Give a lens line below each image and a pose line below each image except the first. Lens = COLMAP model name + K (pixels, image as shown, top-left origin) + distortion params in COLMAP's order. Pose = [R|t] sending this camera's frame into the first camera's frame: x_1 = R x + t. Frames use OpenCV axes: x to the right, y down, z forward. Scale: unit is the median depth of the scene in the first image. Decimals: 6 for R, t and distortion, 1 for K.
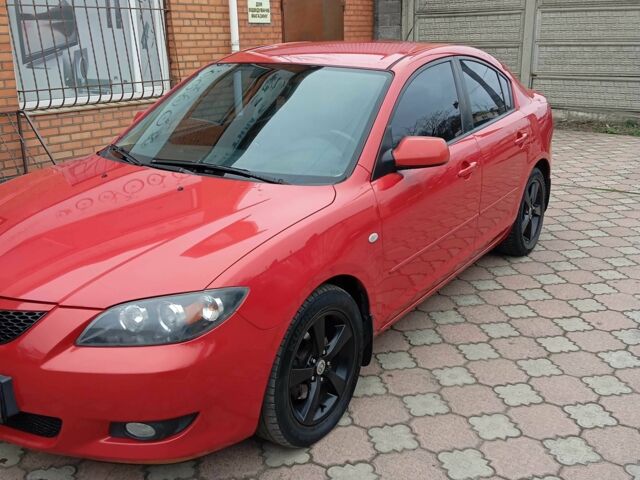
lens RADIAL K [[700.5, 0, 333.2], [0, 700.5, 223.5], [0, 0, 1]] dist [0.092476, -0.169534]
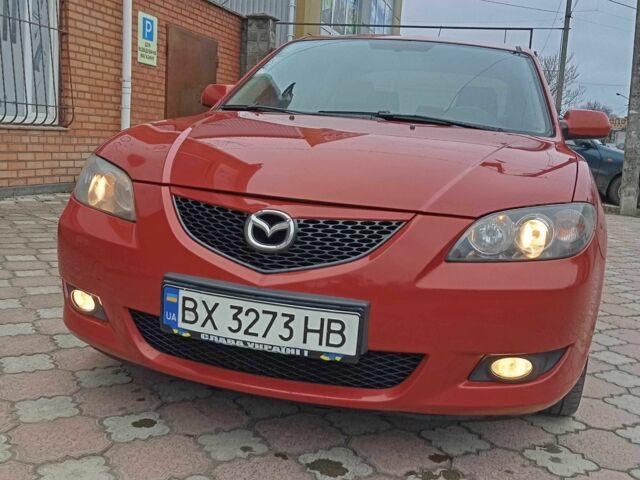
lens RADIAL K [[700.5, 0, 333.2], [0, 700.5, 223.5], [0, 0, 1]] dist [0.092476, -0.169534]
pose [[0.946375, 0.039276, 0.320674, -0.185935], [0.003251, 0.991375, -0.131018, 0.058344], [-0.323054, 0.125035, 0.938084, 0.069286]]
